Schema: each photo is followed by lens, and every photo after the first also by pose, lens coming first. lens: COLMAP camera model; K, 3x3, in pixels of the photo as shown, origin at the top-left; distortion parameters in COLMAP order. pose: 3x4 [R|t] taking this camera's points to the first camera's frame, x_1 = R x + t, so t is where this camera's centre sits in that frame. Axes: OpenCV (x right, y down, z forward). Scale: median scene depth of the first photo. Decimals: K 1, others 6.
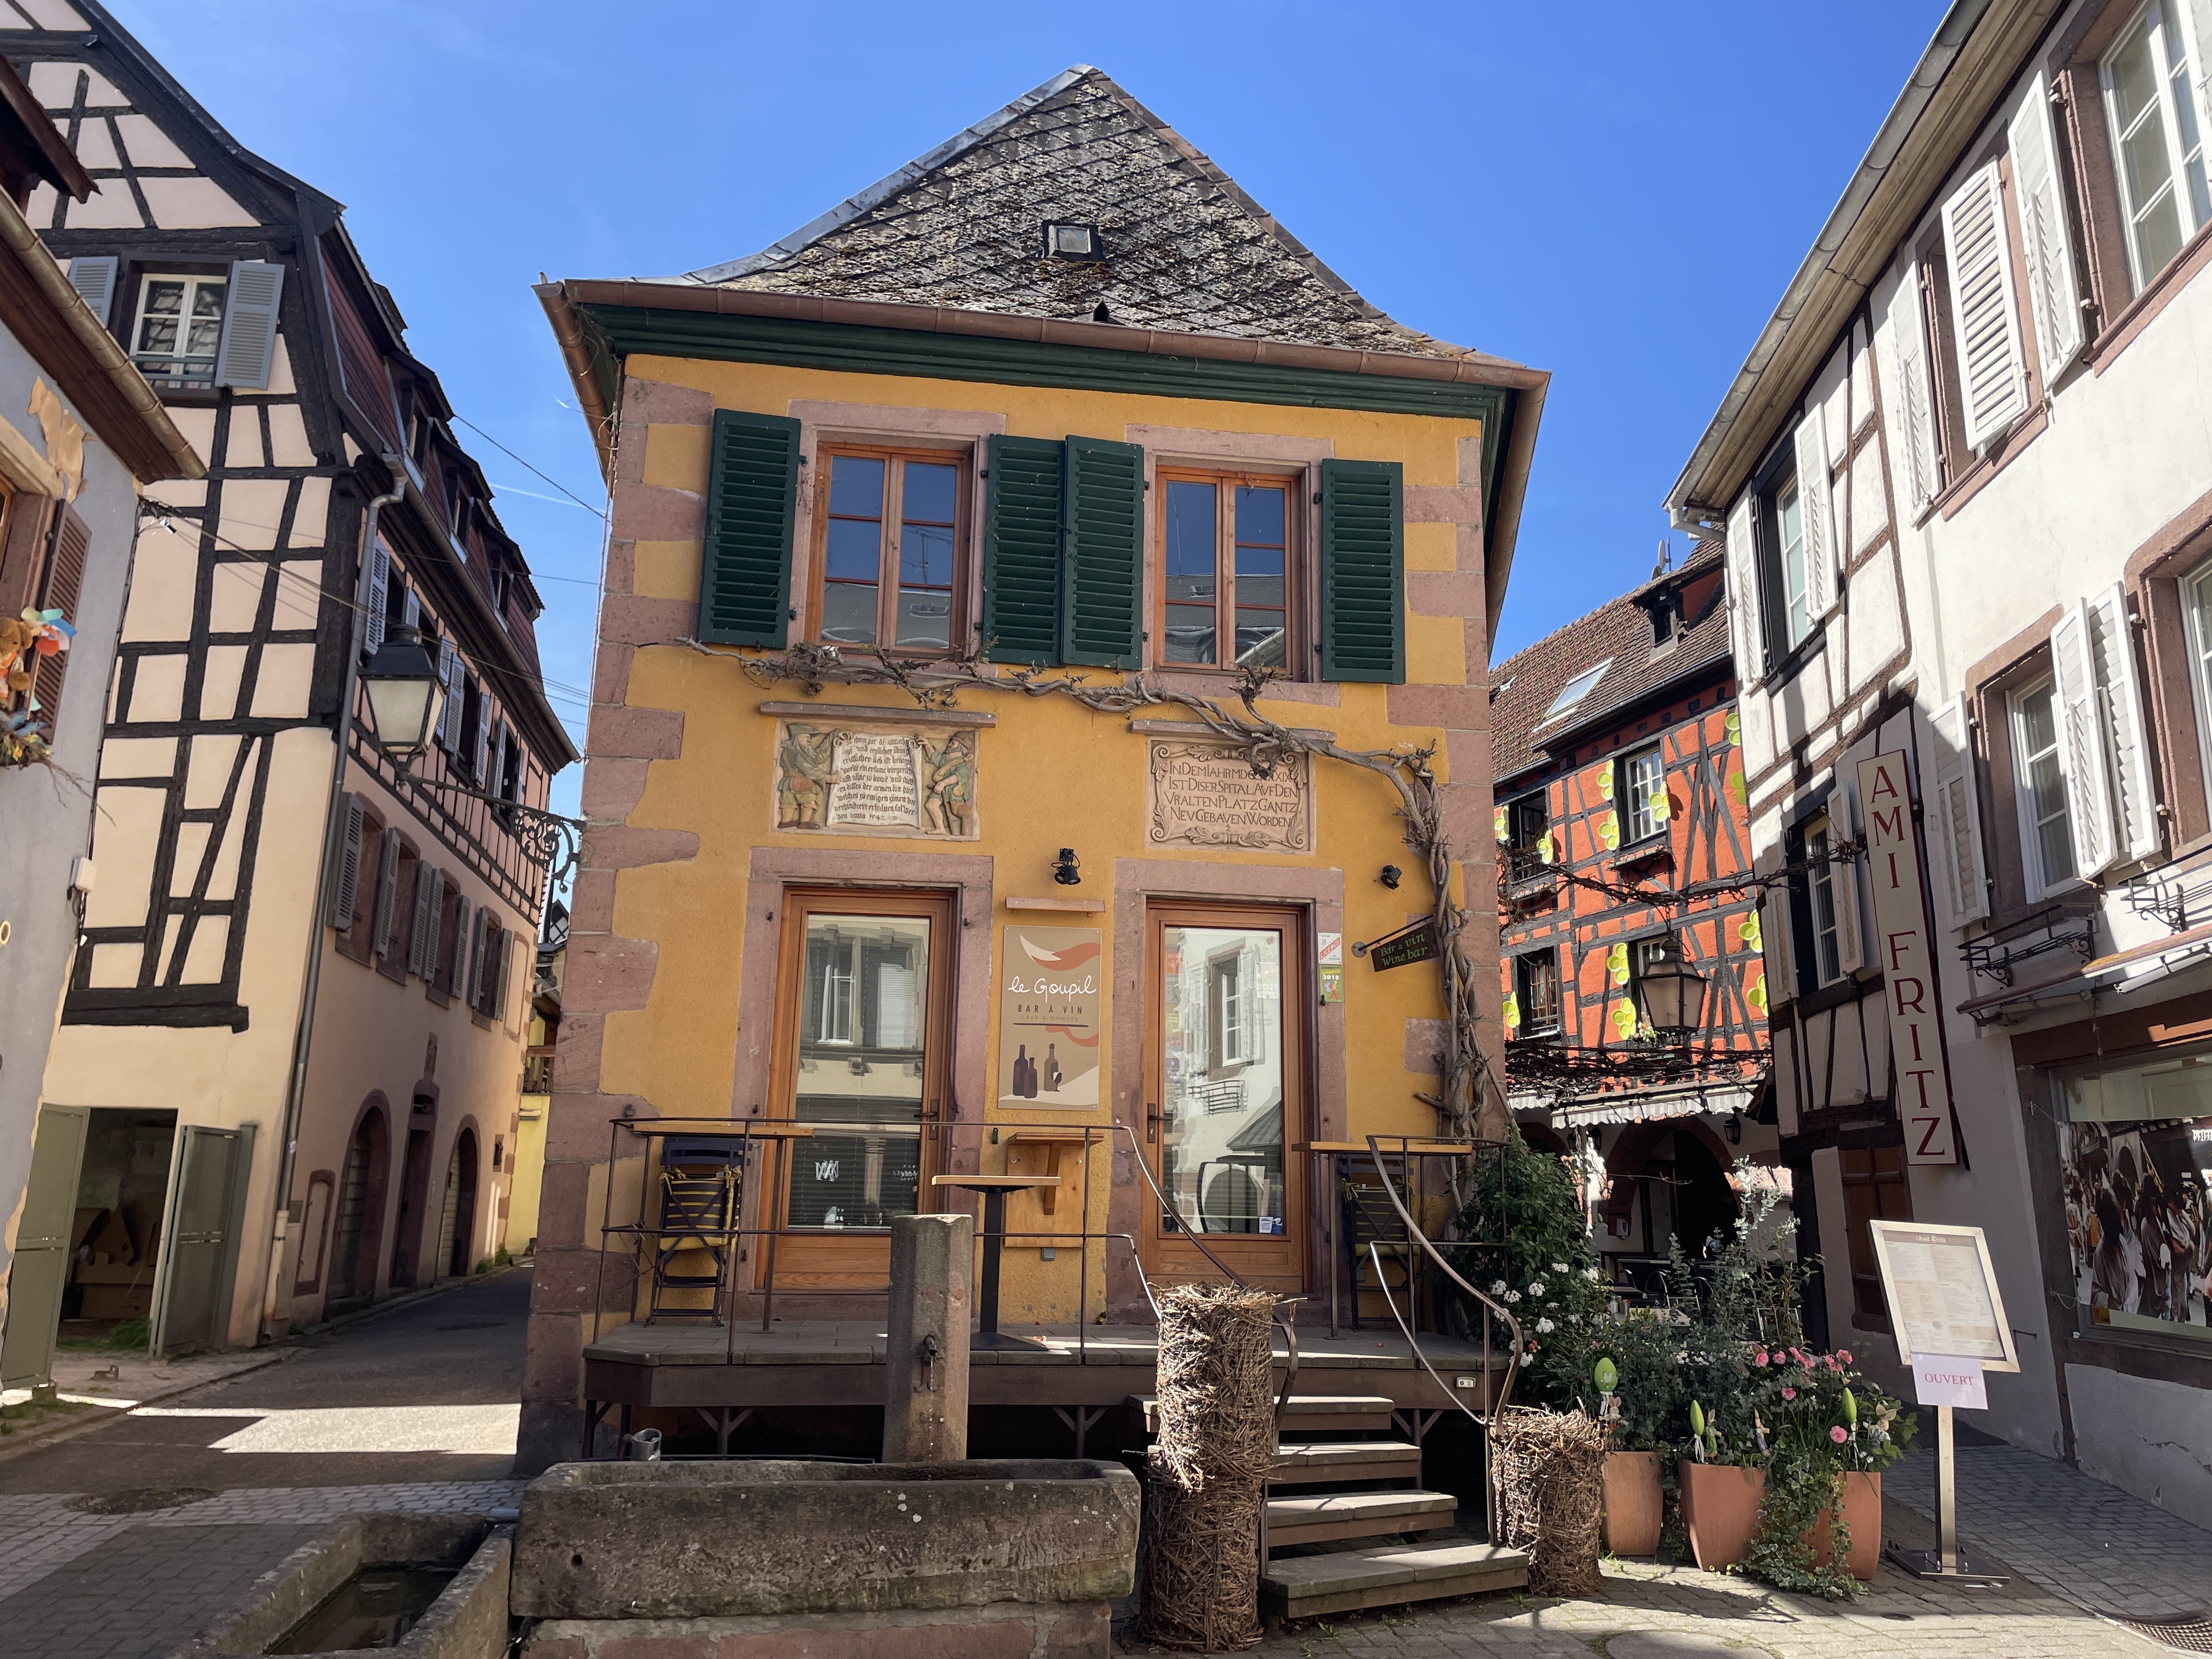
lens RADIAL K [[1662.2, 0, 1103.3], [0, 1662.2, 791.4], [0, 0, 1]] dist [0.097320, -0.118323]
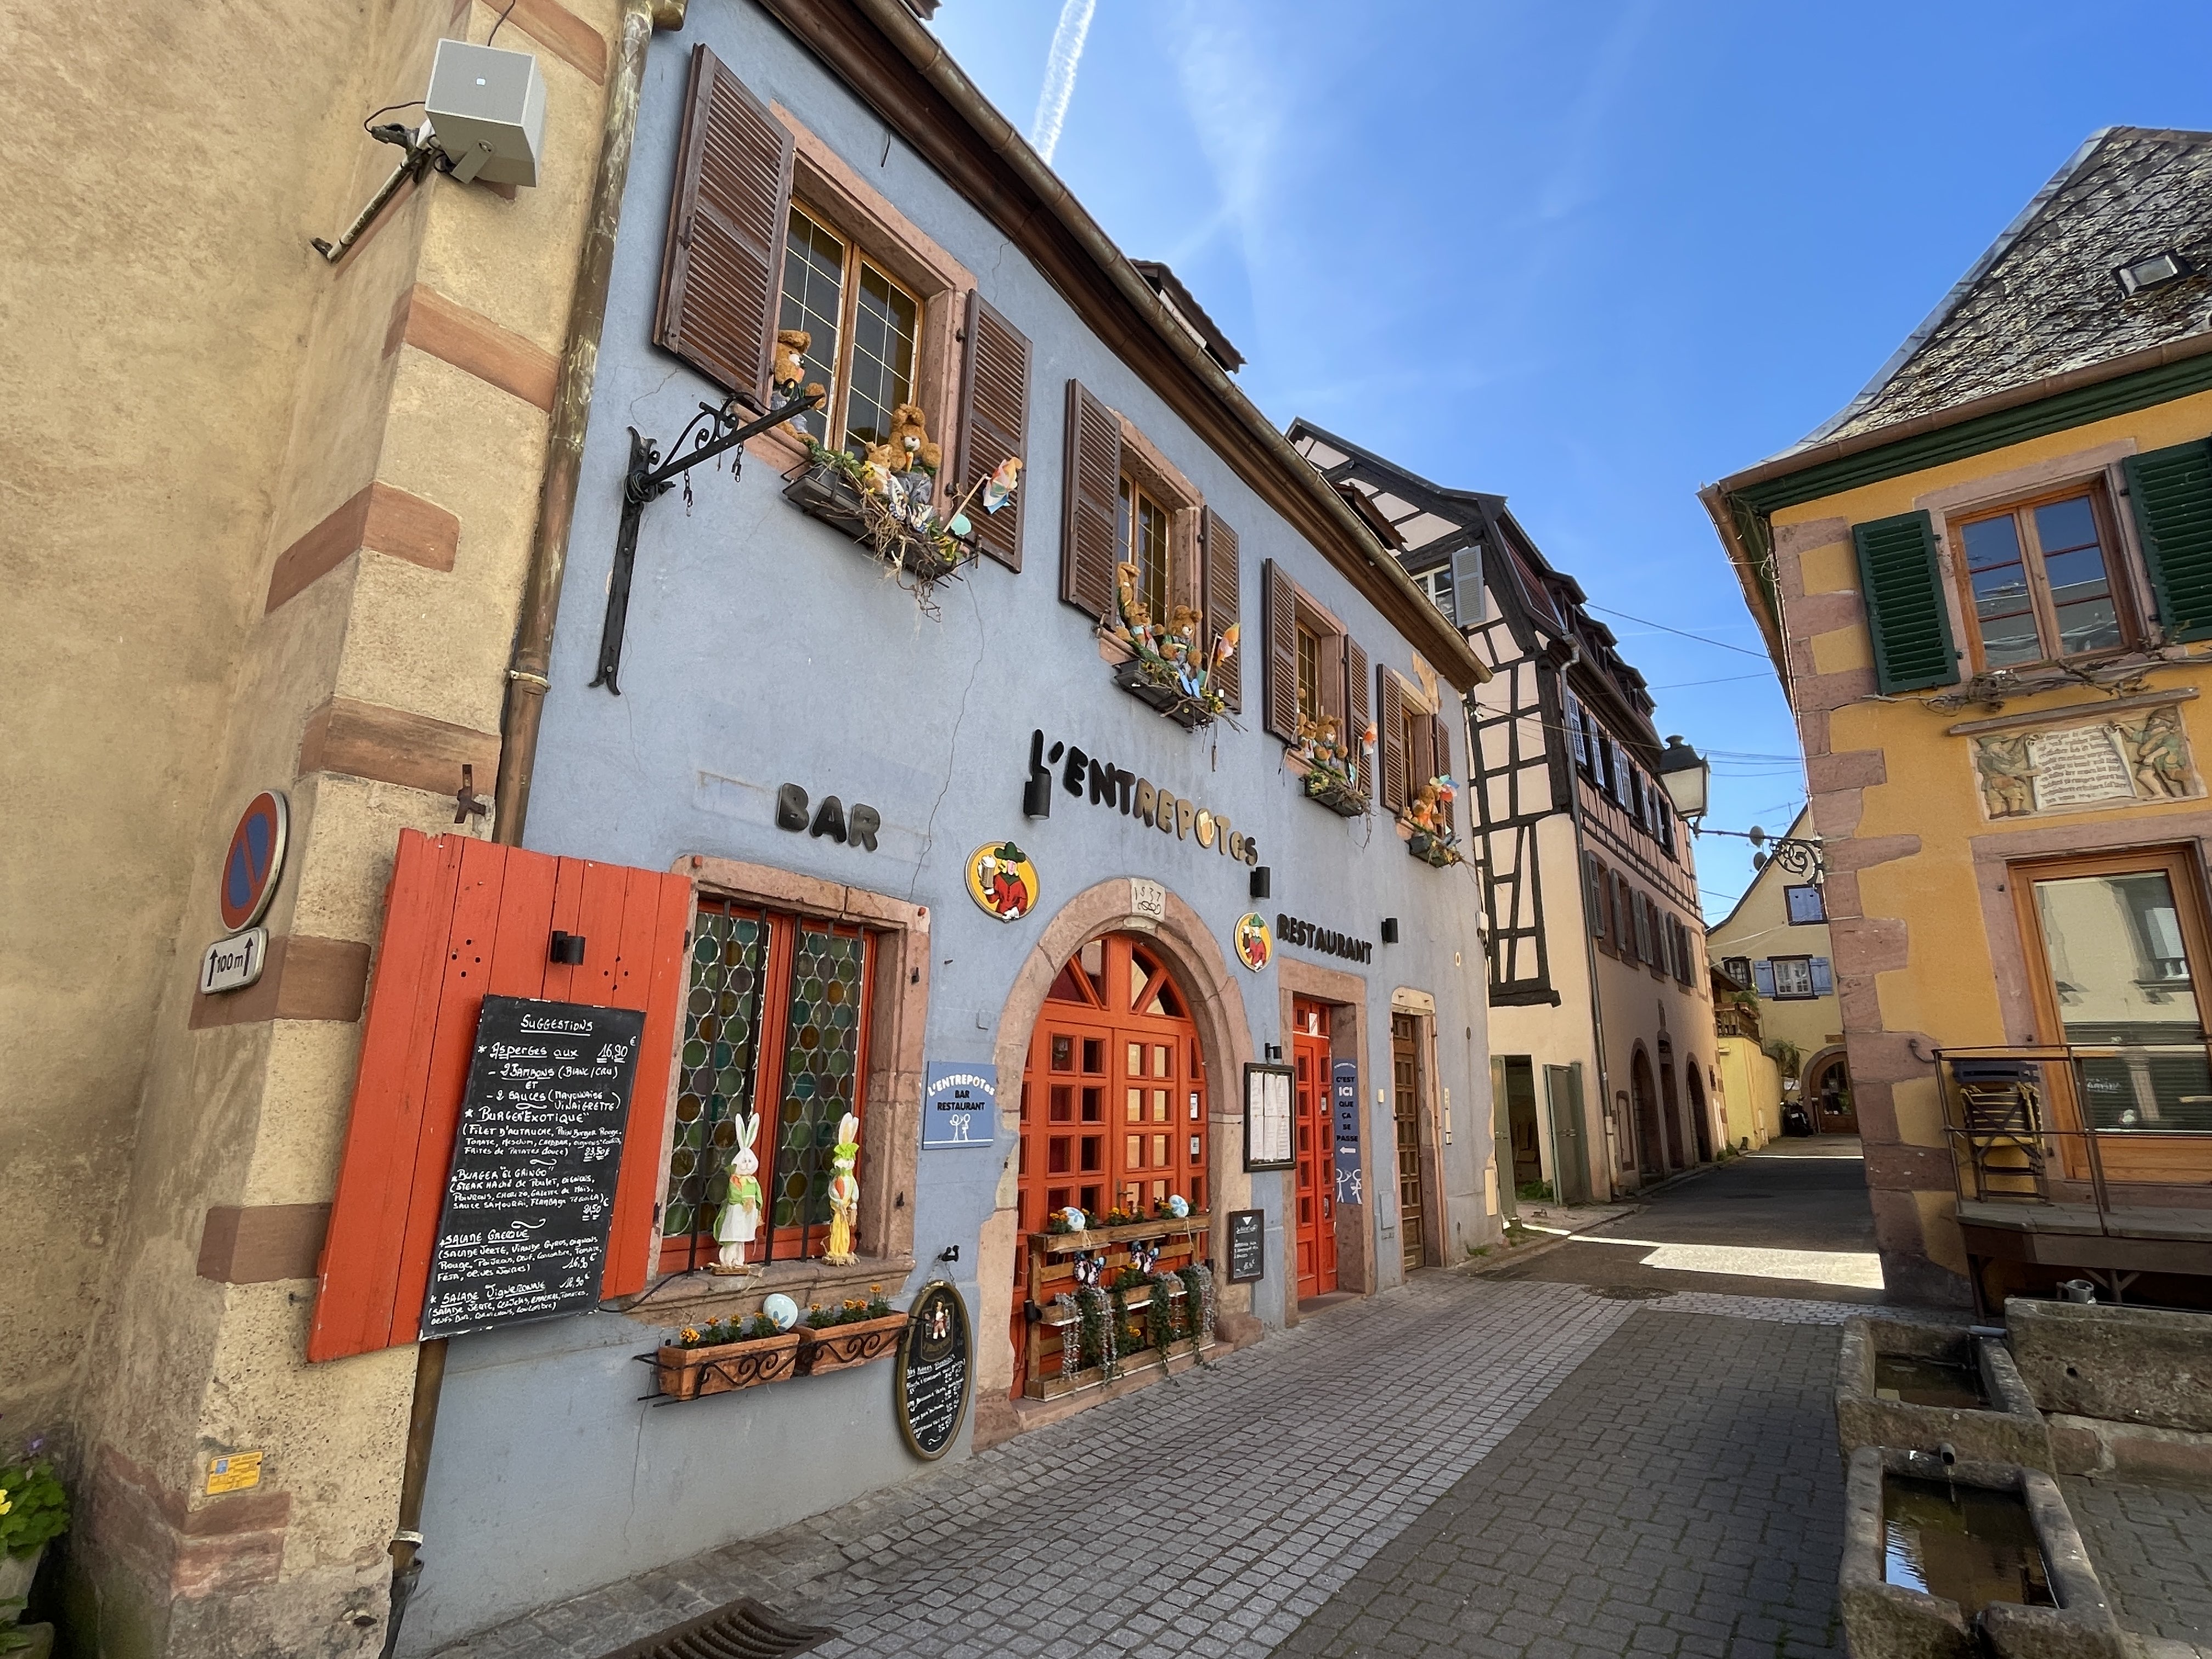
lens RADIAL K [[1093.4, 0, 1106.0], [0, 1093.4, 829.5], [0, 0, 1]] dist [-0.000220, -0.001401]
pose [[0.699310, -0.183631, -0.690830, -0.077807], [0.173431, 0.981150, -0.085242, -0.014124], [0.693461, -0.060201, 0.717975, -0.062469]]
